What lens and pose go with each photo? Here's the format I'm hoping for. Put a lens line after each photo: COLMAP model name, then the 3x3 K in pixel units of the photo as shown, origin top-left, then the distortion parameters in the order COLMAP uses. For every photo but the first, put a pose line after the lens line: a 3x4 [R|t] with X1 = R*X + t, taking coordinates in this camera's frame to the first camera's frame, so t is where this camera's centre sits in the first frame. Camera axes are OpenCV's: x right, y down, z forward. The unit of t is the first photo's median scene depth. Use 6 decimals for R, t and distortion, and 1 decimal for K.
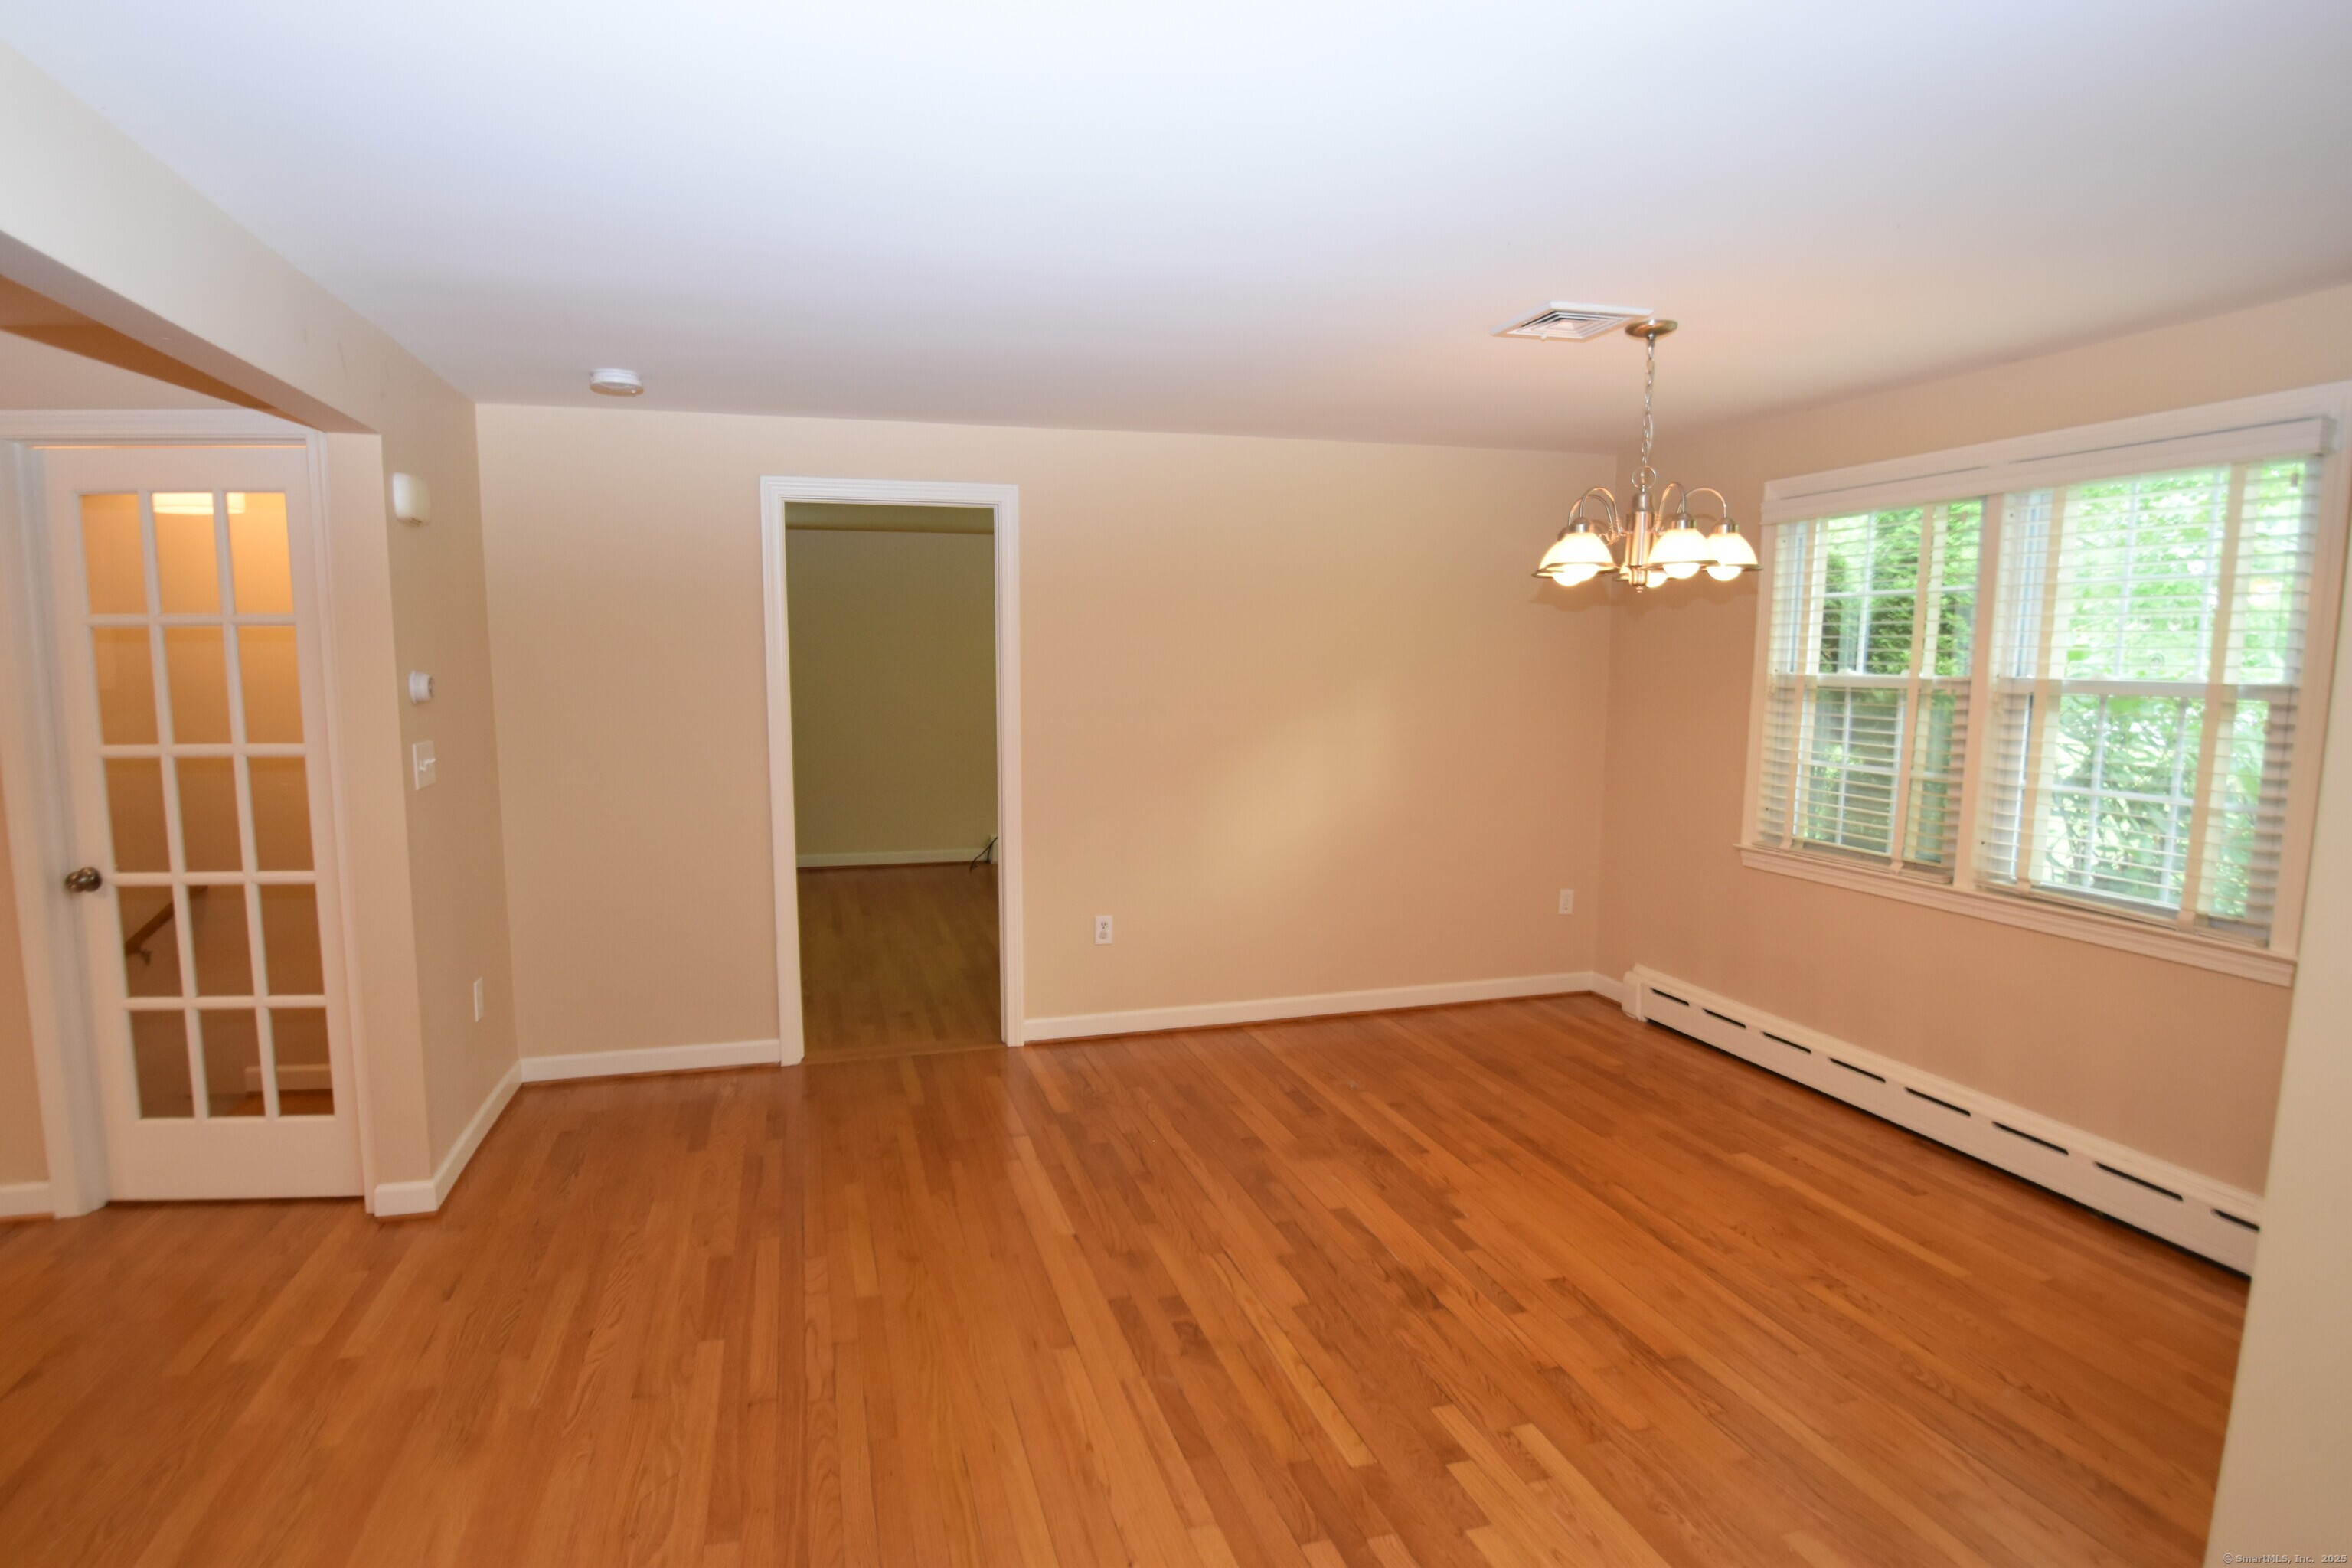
lens RADIAL K [[1237.3, 0, 1149.5], [0, 1237.3, 816.9], [0, 0, 1]] dist [-0.017252, -0.000426]
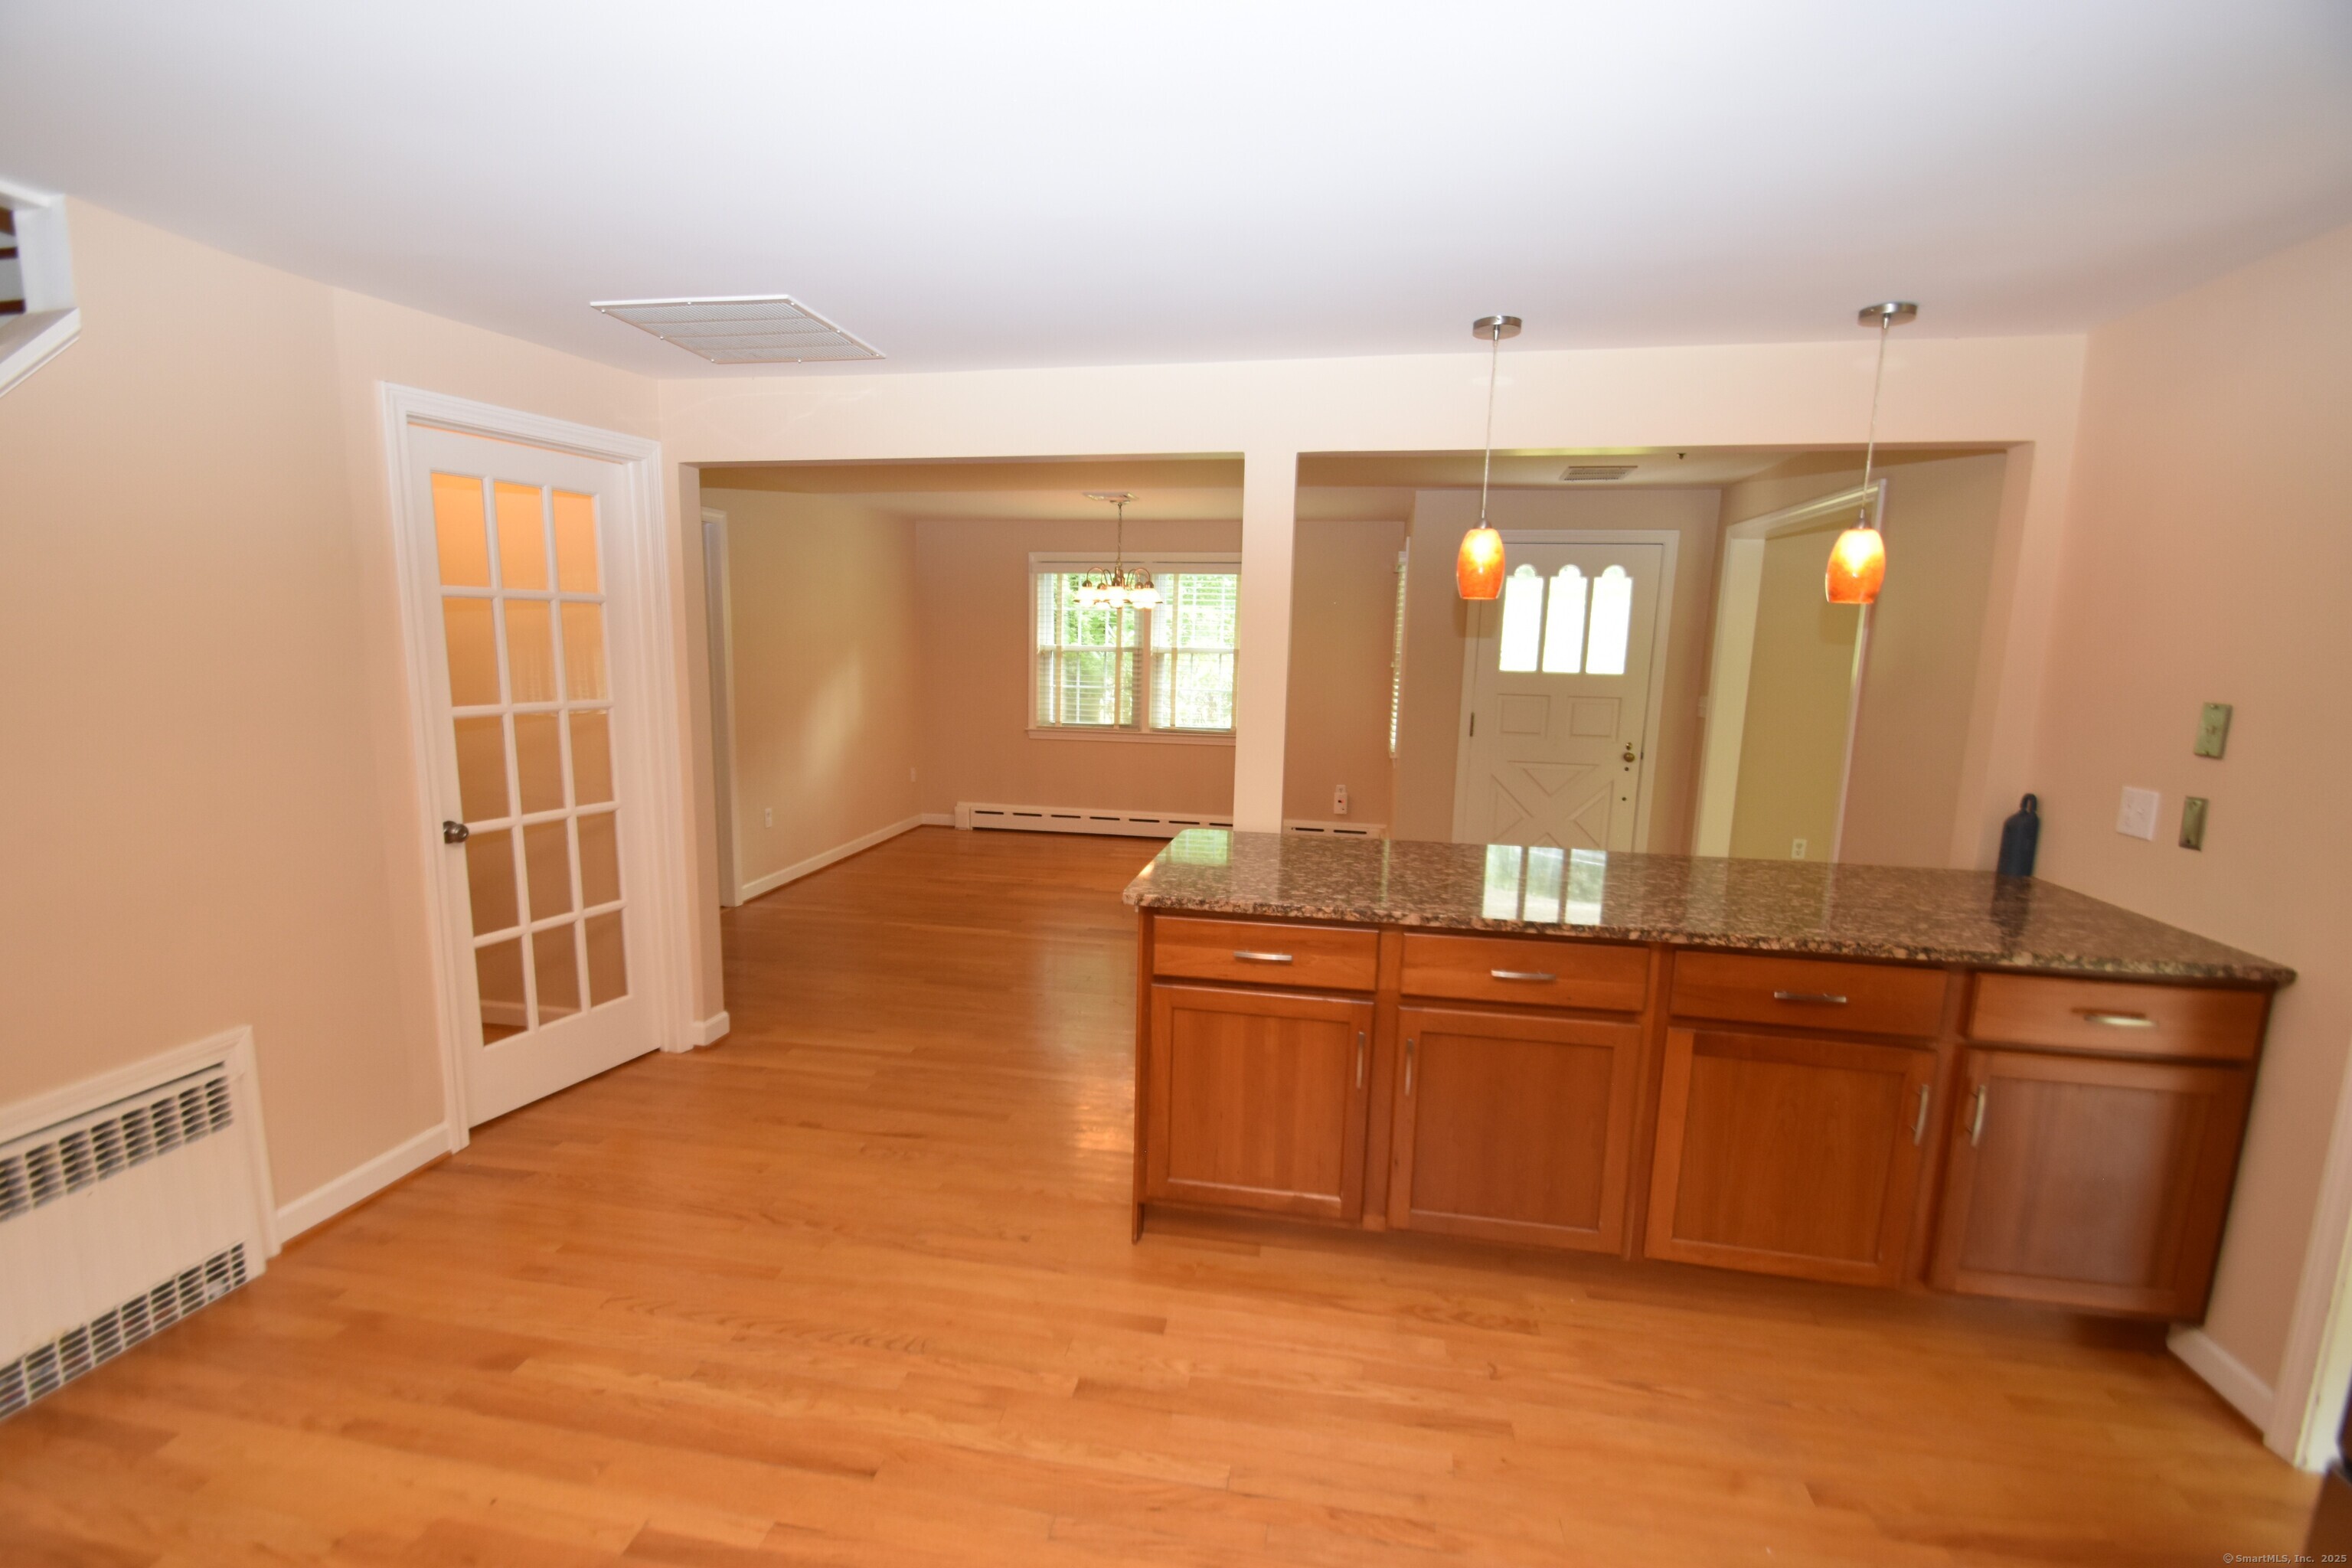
lens RADIAL K [[1066.6, 0, 1149.7], [0, 1066.6, 815.5], [0, 0, 1]] dist [0.018480, -0.016626]
pose [[0.448914, -0.137775, 0.882890, -1.406895], [0.095996, 0.989760, 0.105642, -0.003572], [-0.888404, 0.037329, 0.457543, 0.013798]]
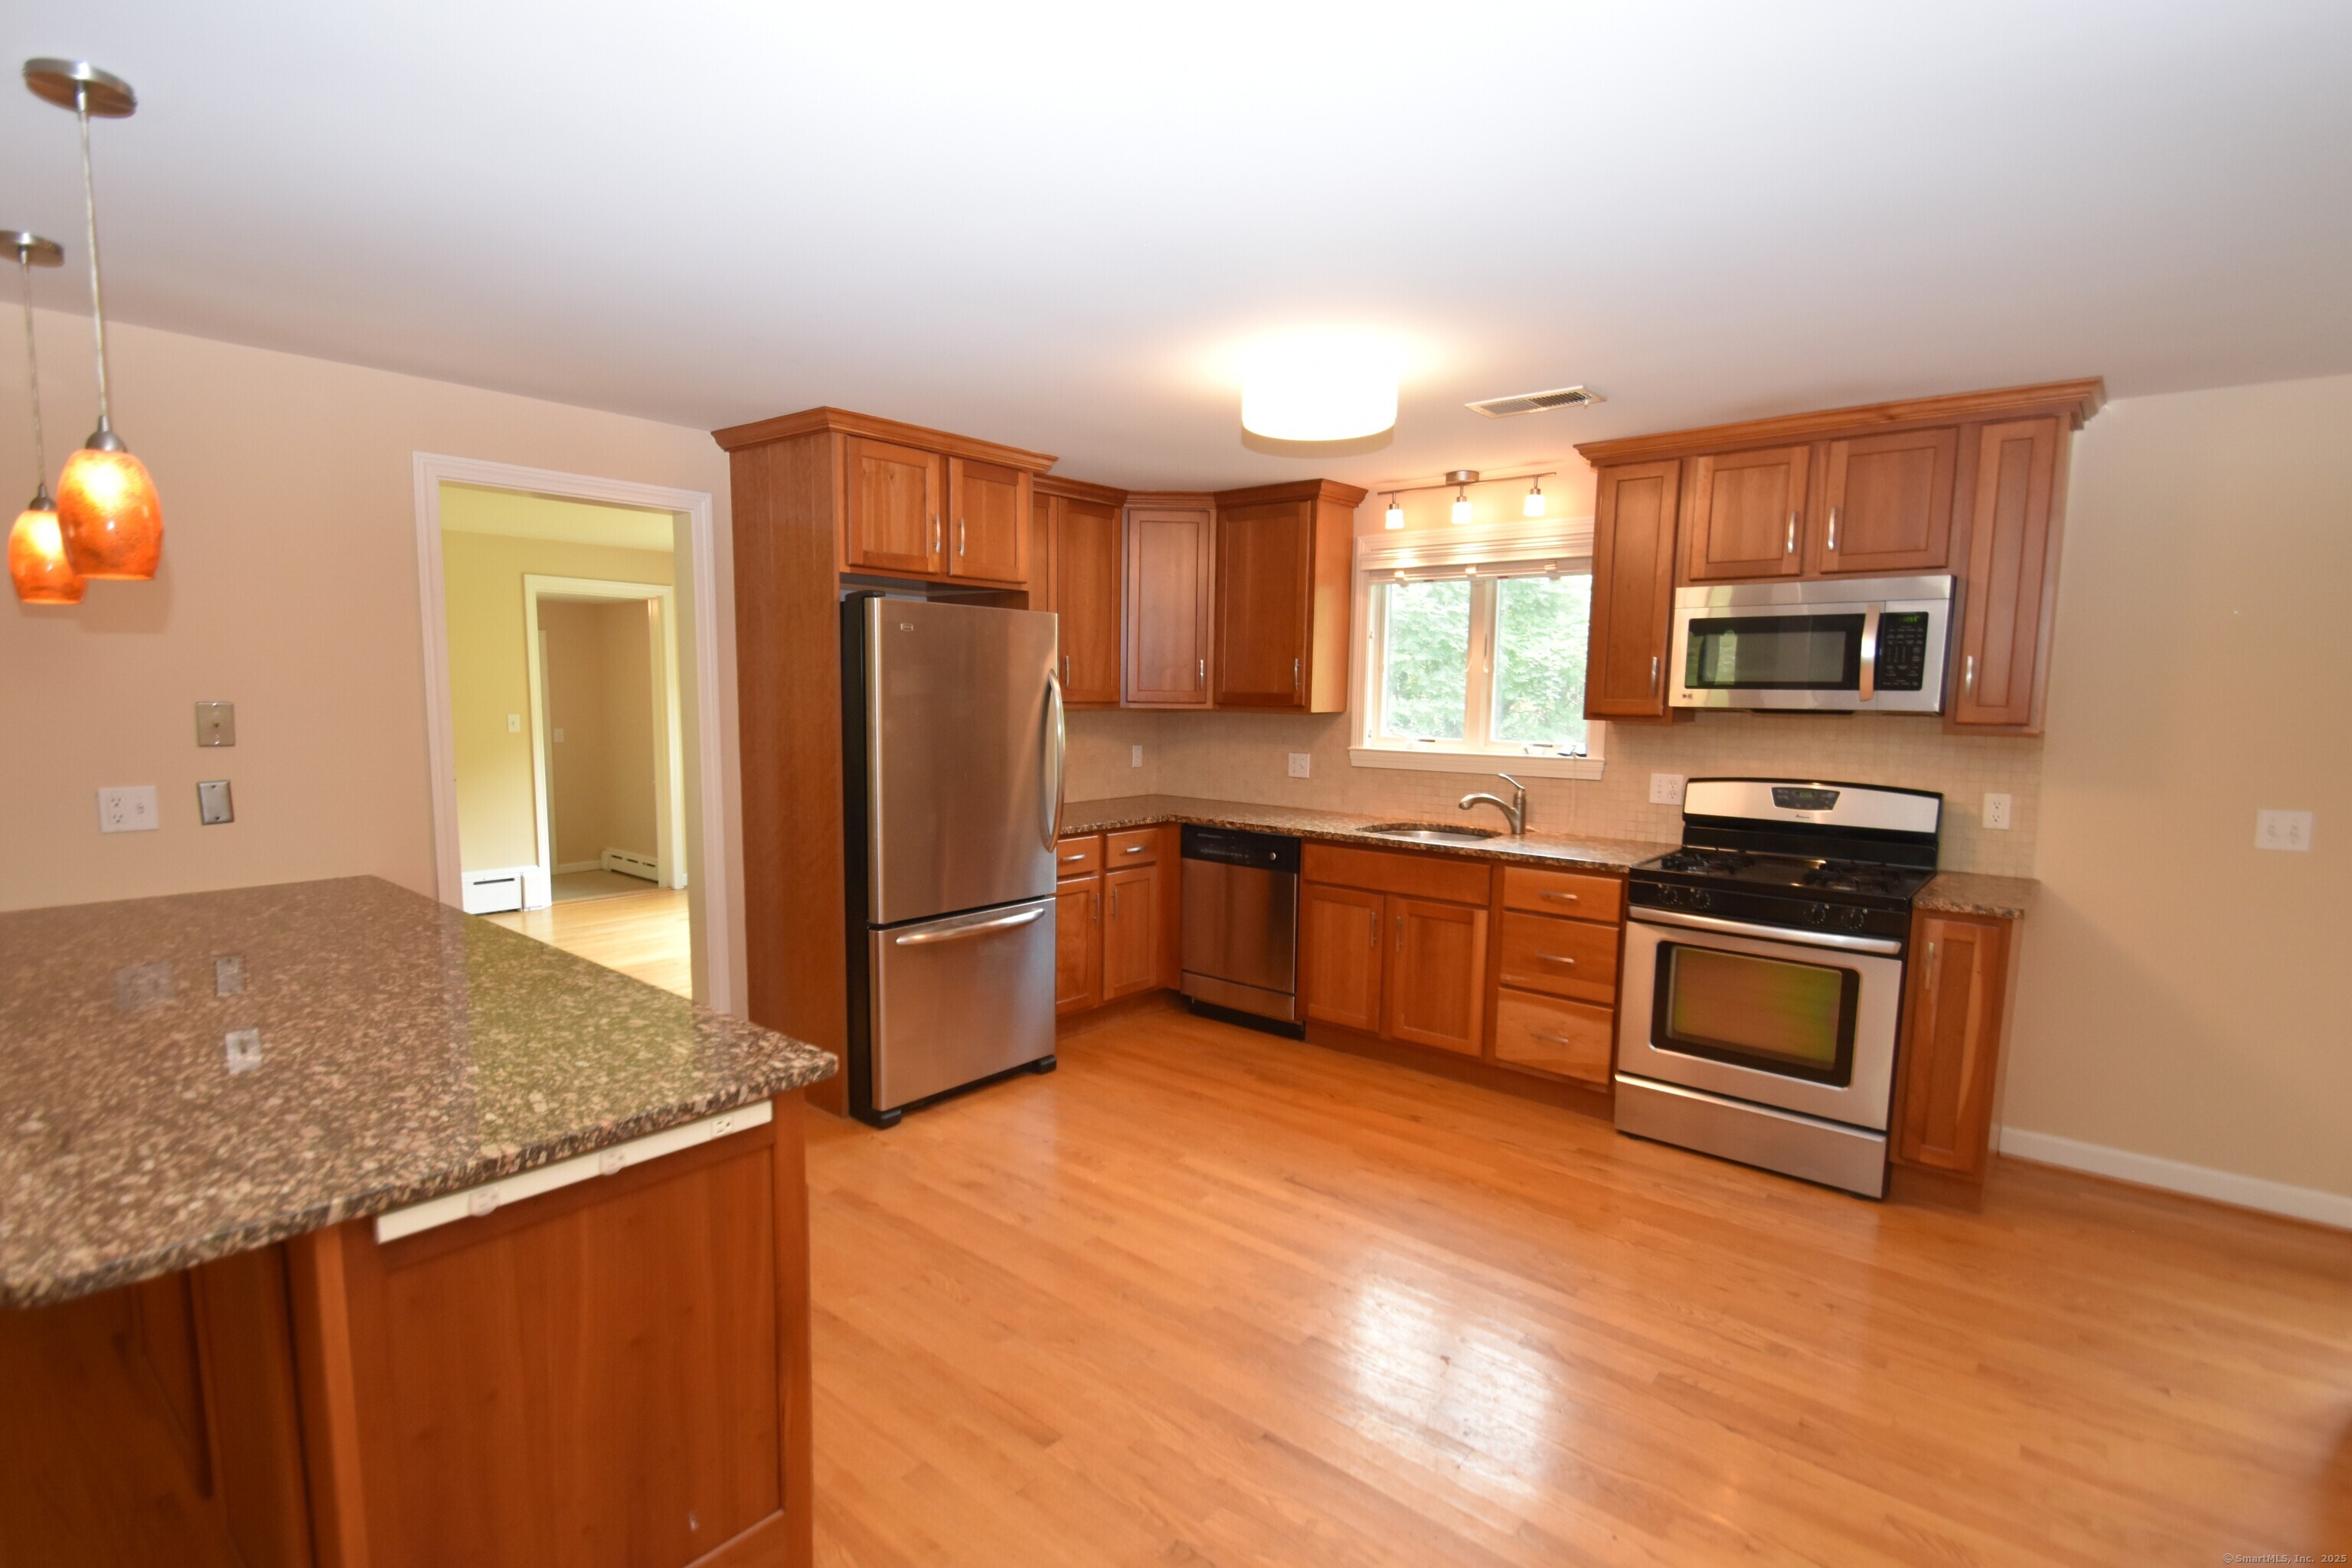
lens RADIAL K [[1115.8, 0, 1146.9], [0, 1115.8, 817.6], [0, 0, 1]] dist [0.017101, -0.018683]
pose [[-0.834409, 0.051300, -0.548754, -0.599832], [-0.087092, 0.970877, 0.223189, -0.107638], [0.544222, 0.234023, -0.805640, 0.843586]]
